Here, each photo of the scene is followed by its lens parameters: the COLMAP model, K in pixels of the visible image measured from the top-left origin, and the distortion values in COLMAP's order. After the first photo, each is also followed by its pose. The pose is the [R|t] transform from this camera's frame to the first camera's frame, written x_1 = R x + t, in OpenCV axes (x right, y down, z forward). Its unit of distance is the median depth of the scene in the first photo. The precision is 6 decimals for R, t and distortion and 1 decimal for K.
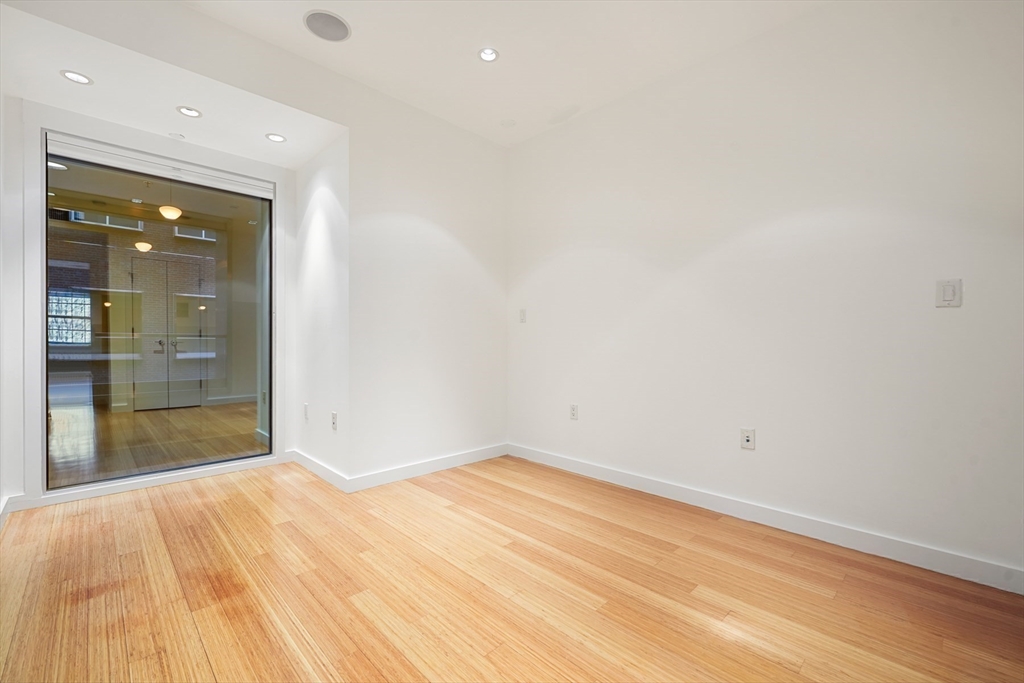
lens RADIAL K [[431.6, 0, 512.0], [0, 431.6, 341.5], [0, 0, 1]] dist [-0.000751, -0.000204]
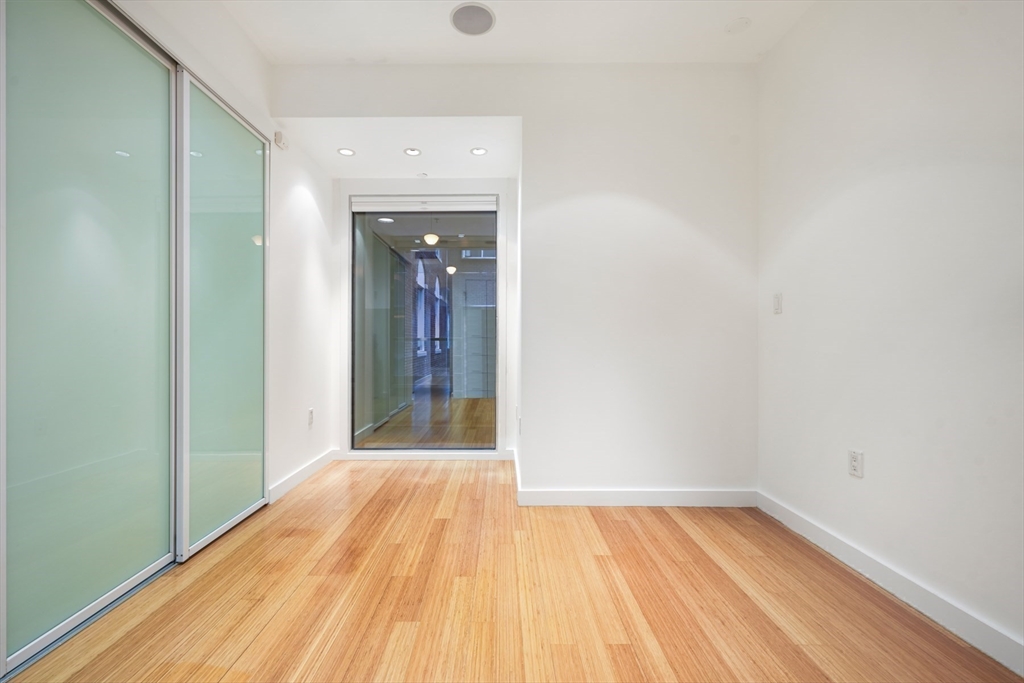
lens RADIAL K [[438.6, 0, 497.4], [0, 438.6, 341.2], [0, 0, 1]] dist [-0.000790, -0.000039]
pose [[0.708775, -0.007850, -0.705391, 0.280846], [0.003112, 0.999963, -0.008001, 0.002955], [0.705428, 0.003476, 0.708773, 0.315156]]
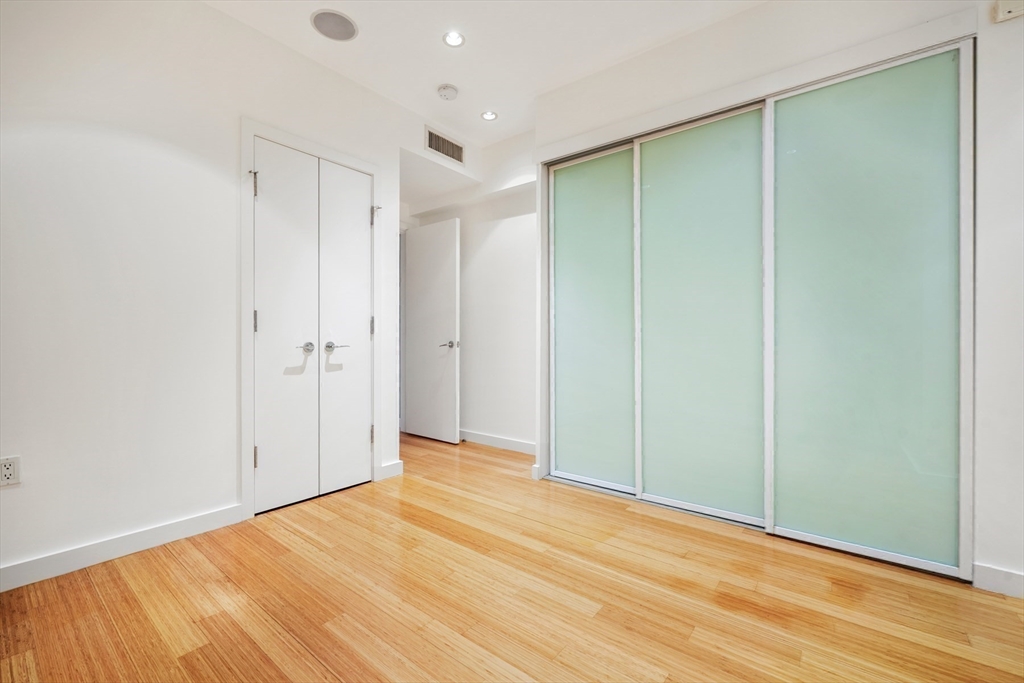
lens RADIAL K [[431.6, 0, 512.0], [0, 431.6, 341.5], [0, 0, 1]] dist [-0.000751, -0.000204]
pose [[-0.991840, -0.007651, -0.127260, -0.032991], [-0.008449, 0.999948, 0.005732, -0.000189], [0.127210, 0.006761, -0.991853, 1.243266]]
